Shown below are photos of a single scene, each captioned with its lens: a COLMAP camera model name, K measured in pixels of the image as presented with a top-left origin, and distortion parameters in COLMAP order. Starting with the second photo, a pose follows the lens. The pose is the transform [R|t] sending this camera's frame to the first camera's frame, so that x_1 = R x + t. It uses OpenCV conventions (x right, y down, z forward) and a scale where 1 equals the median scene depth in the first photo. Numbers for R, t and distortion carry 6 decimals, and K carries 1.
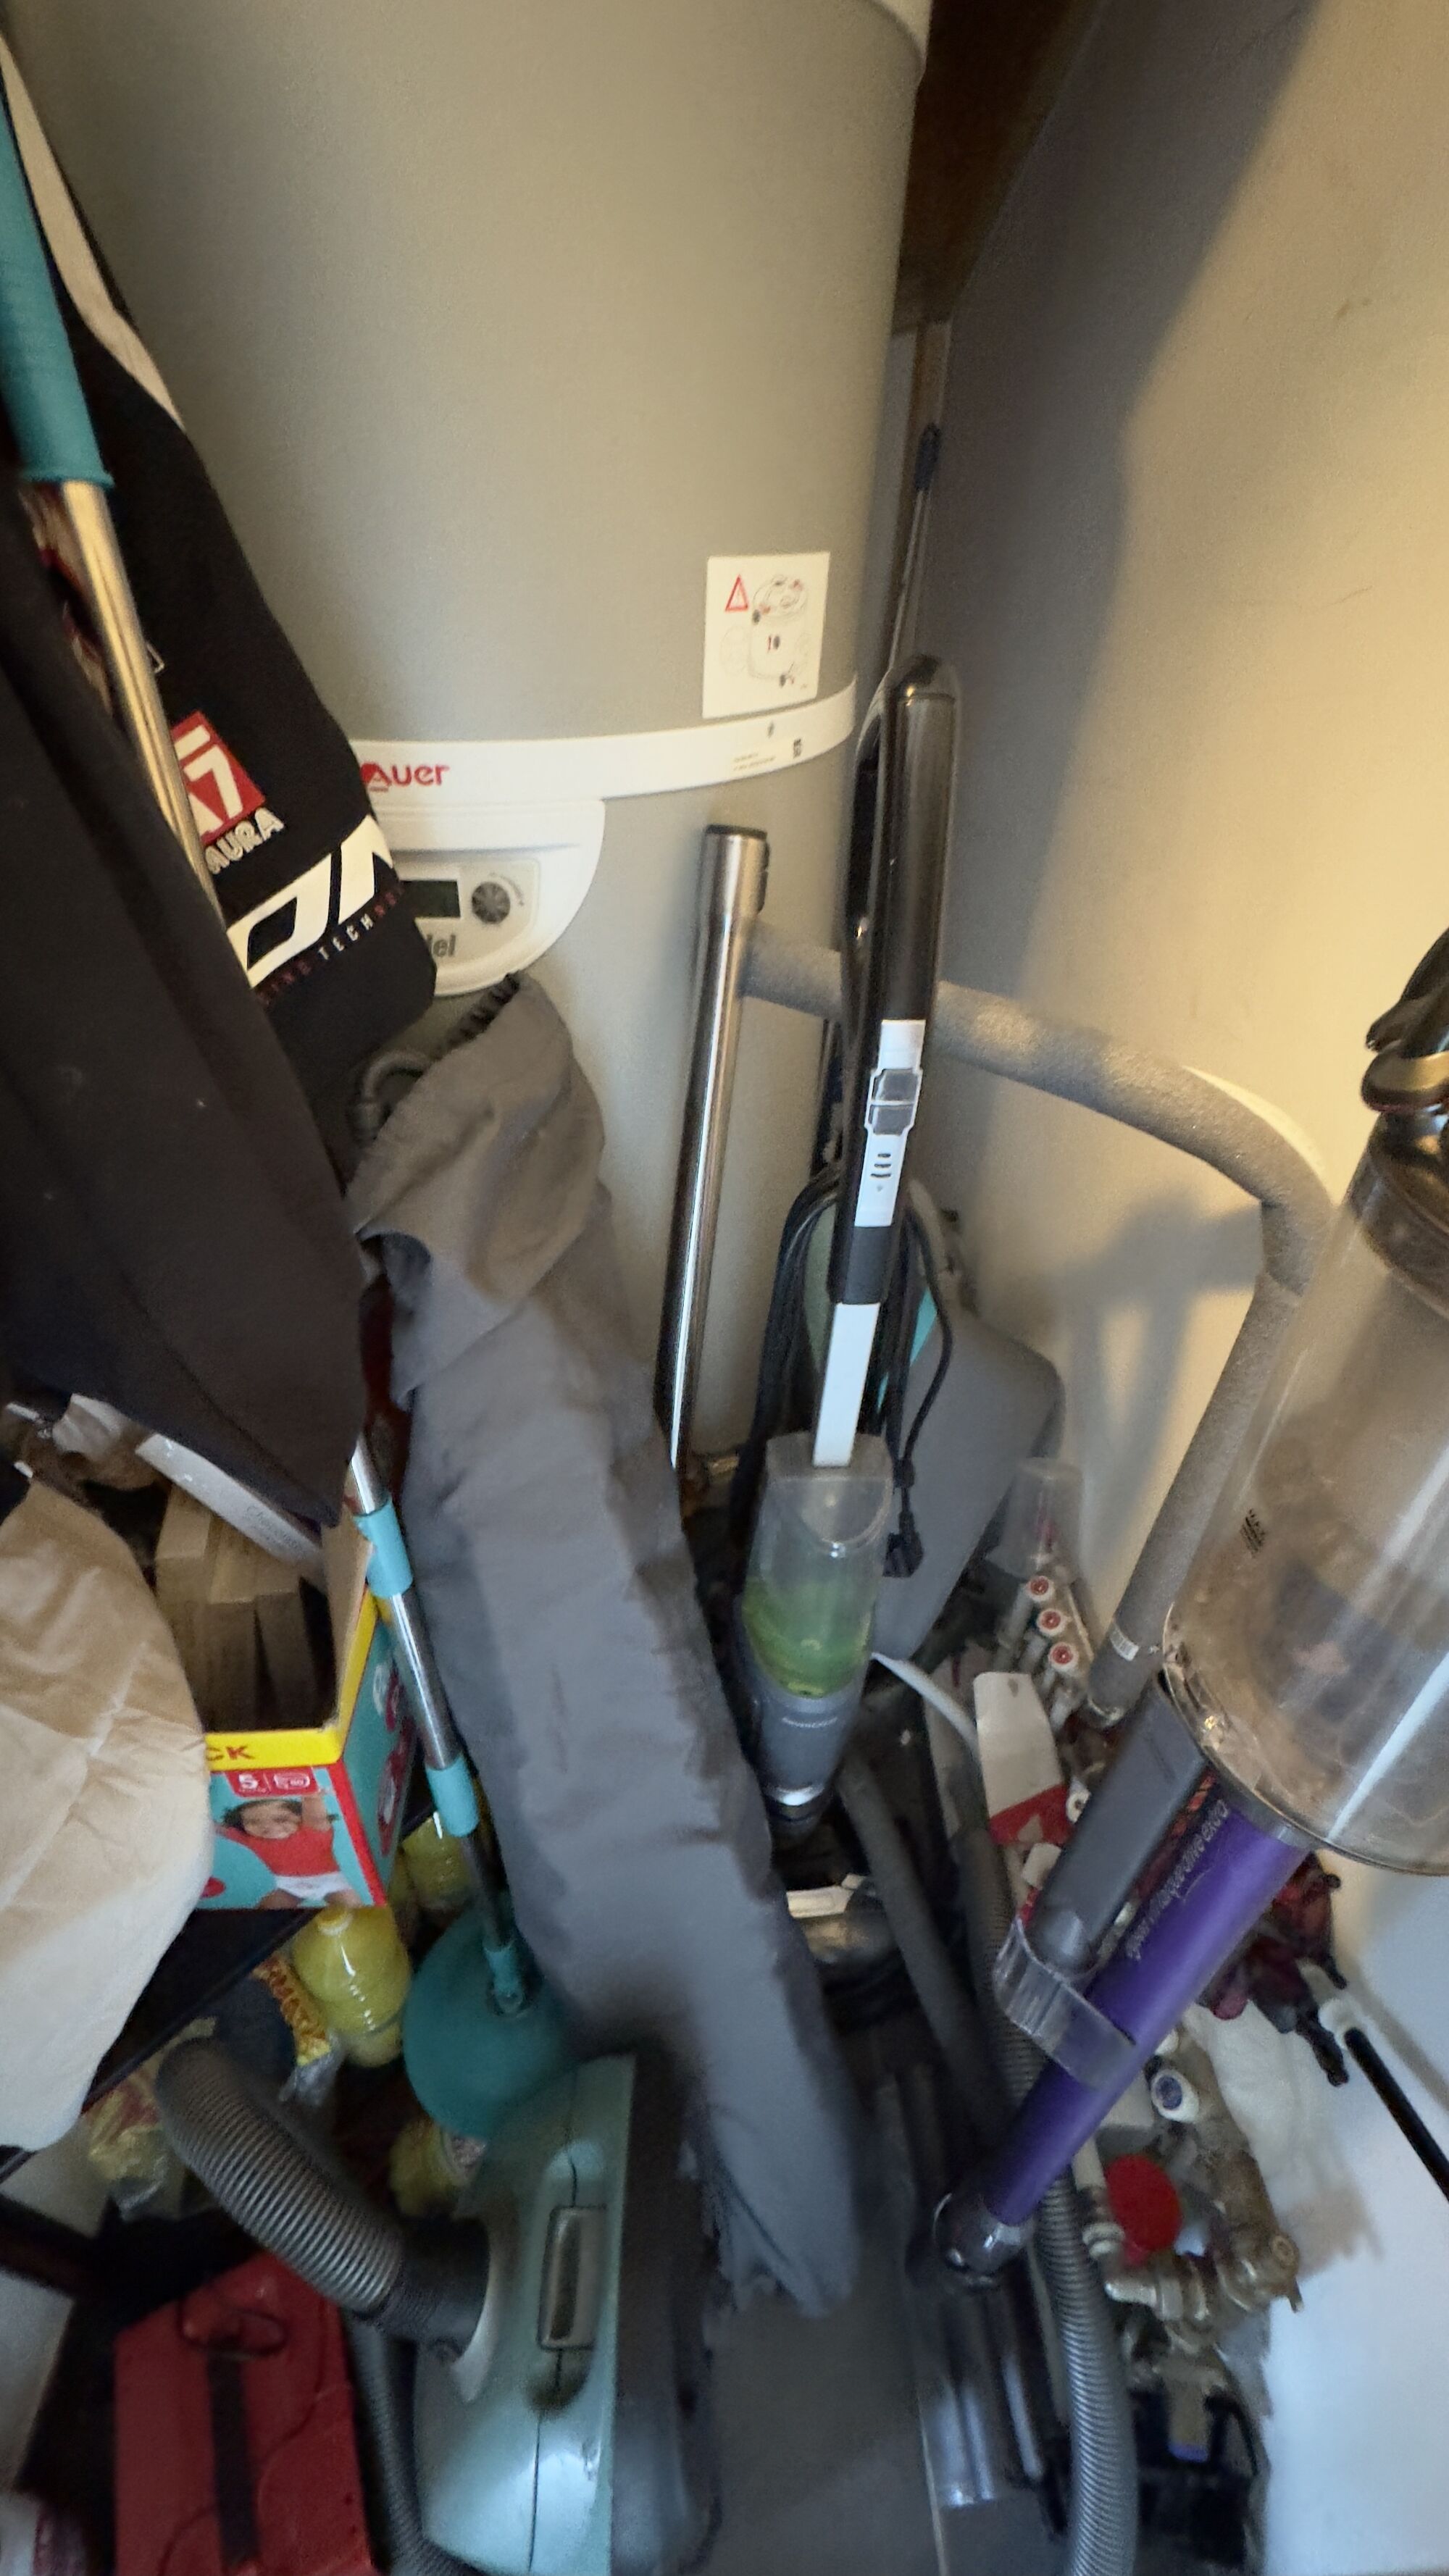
lens RADIAL K [[1042.6, 0, 719.1], [0, 1042.6, 1287.4], [0, 0, 1]] dist [-0.001359, 0.000083]
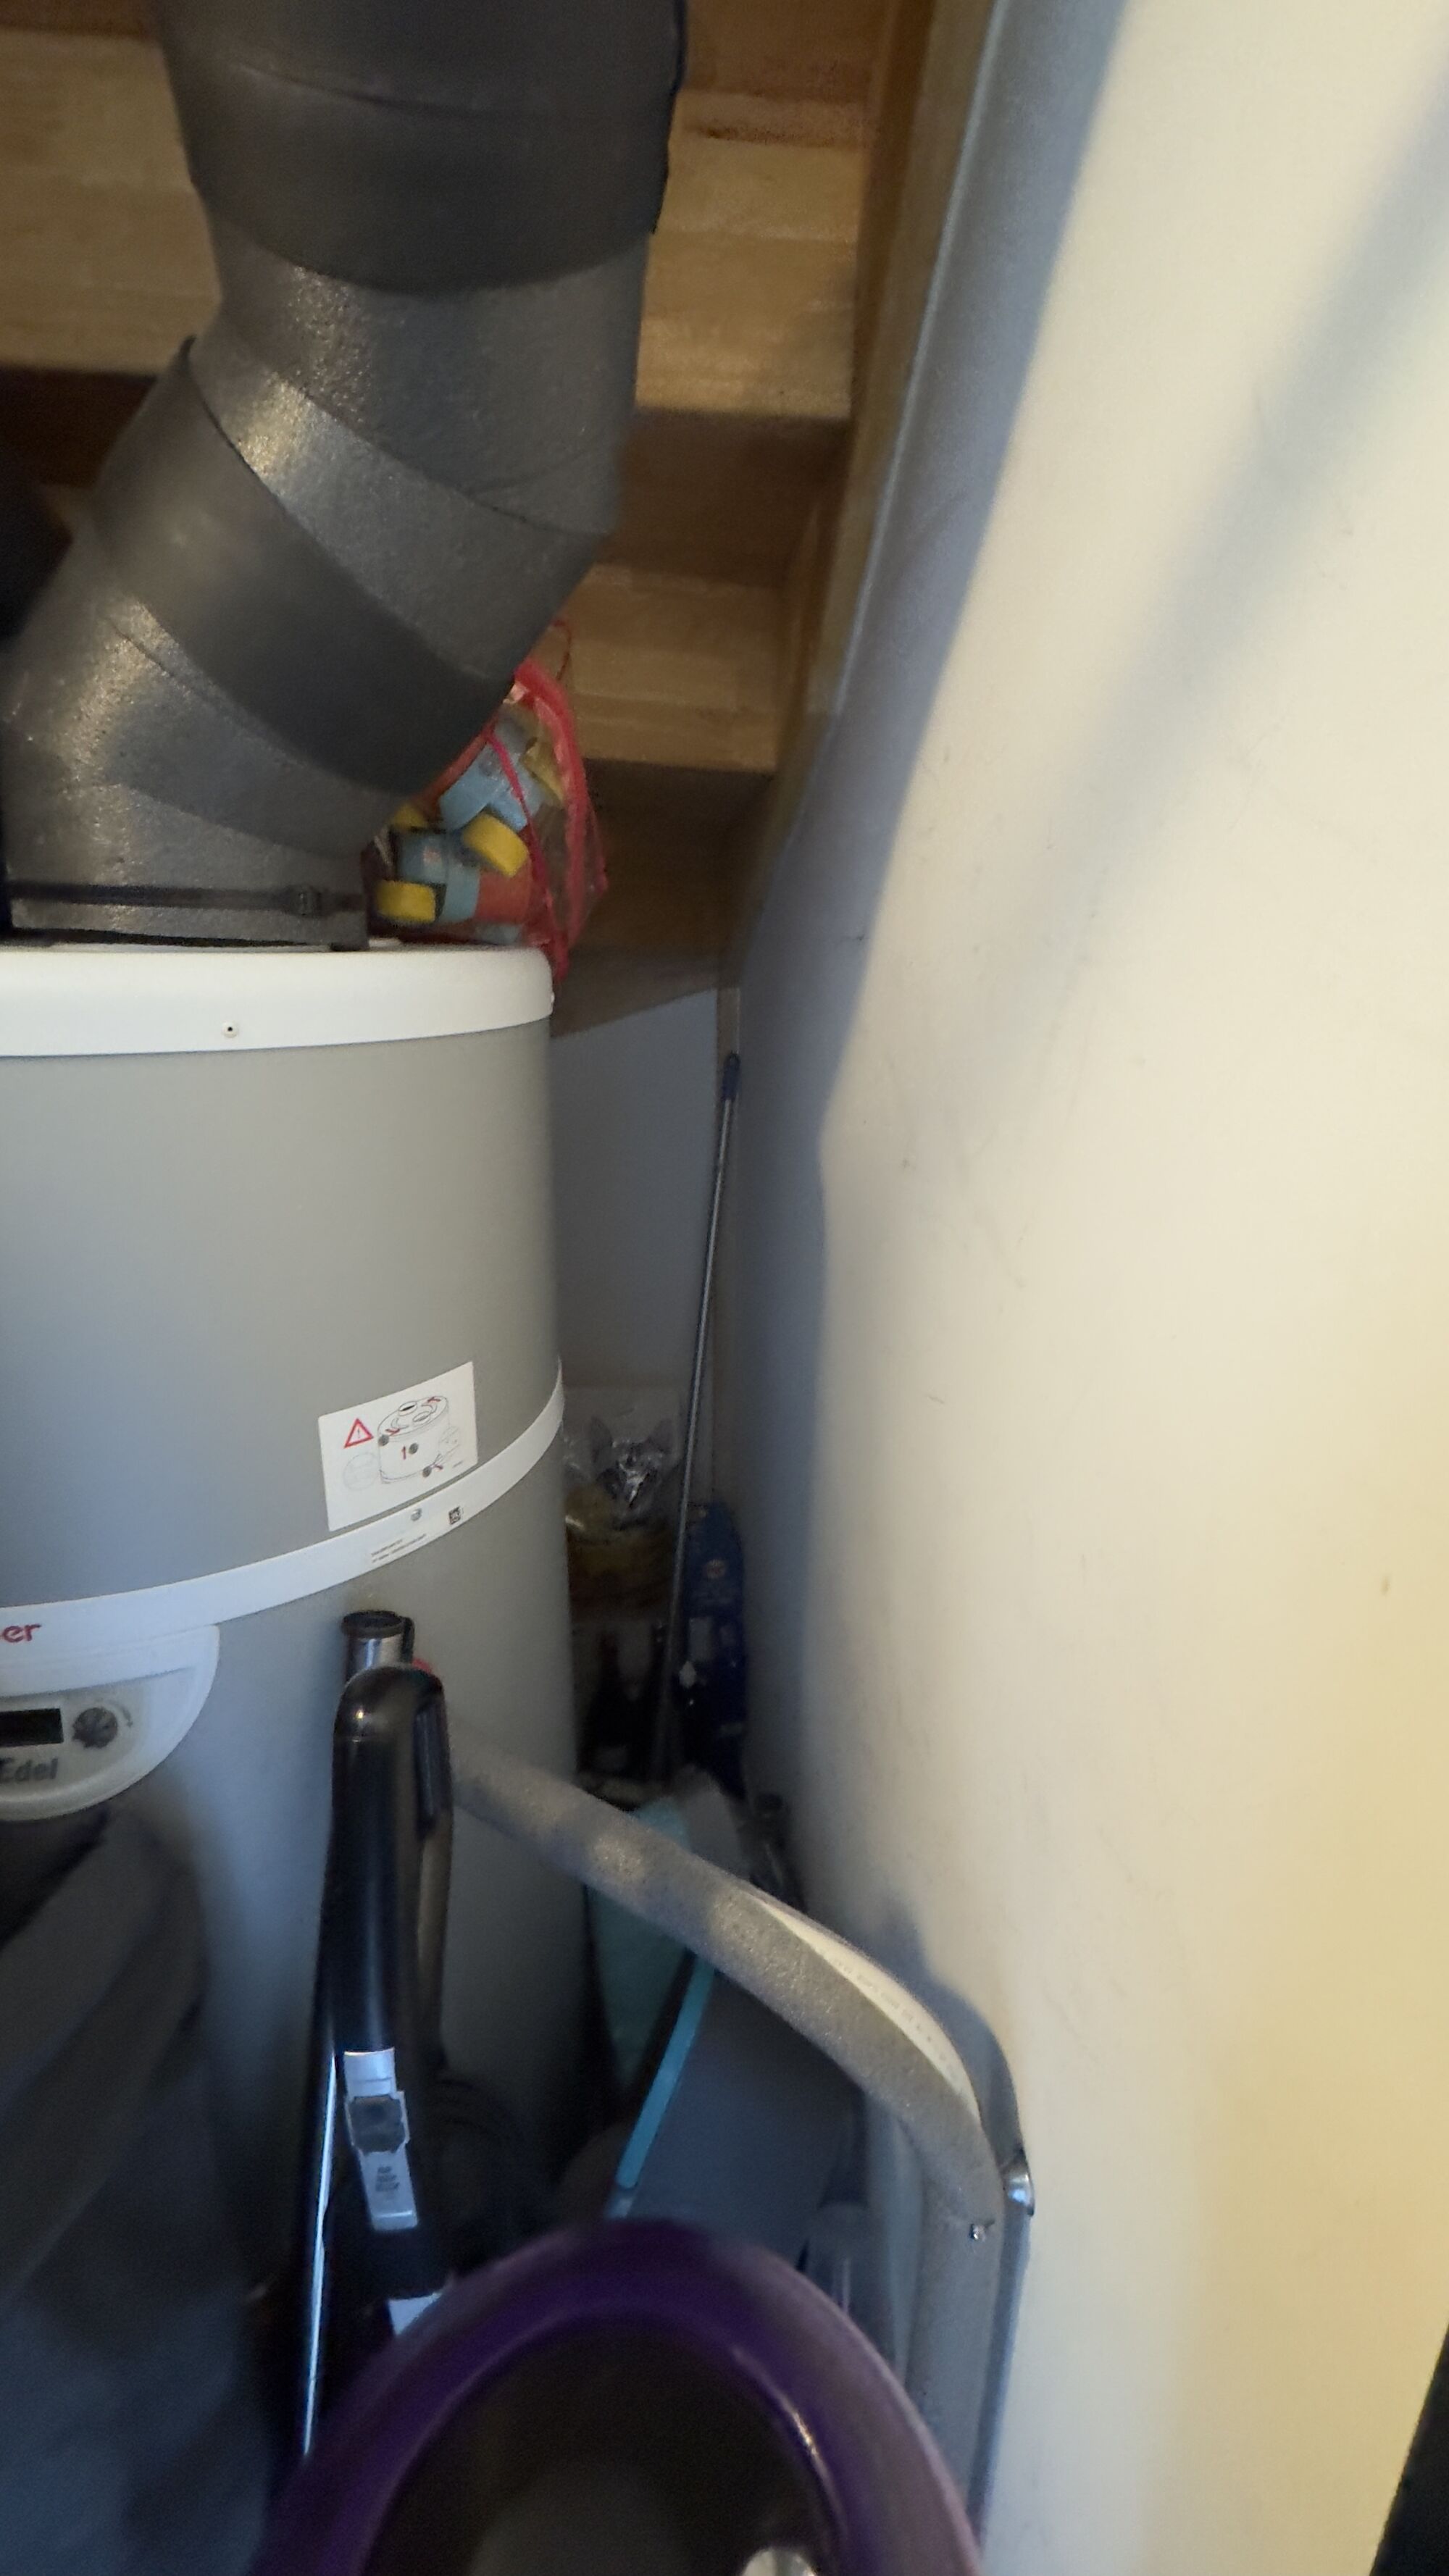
lens RADIAL K [[1042.6, 0, 717.8], [0, 1042.6, 1277.7], [0, 0, 1]] dist [-0.001359, 0.000083]
pose [[0.998981, -0.026333, 0.036641, 0.333932], [0.037676, 0.933653, -0.356191, -0.394027], [-0.024830, 0.357208, 0.933695, -0.065046]]
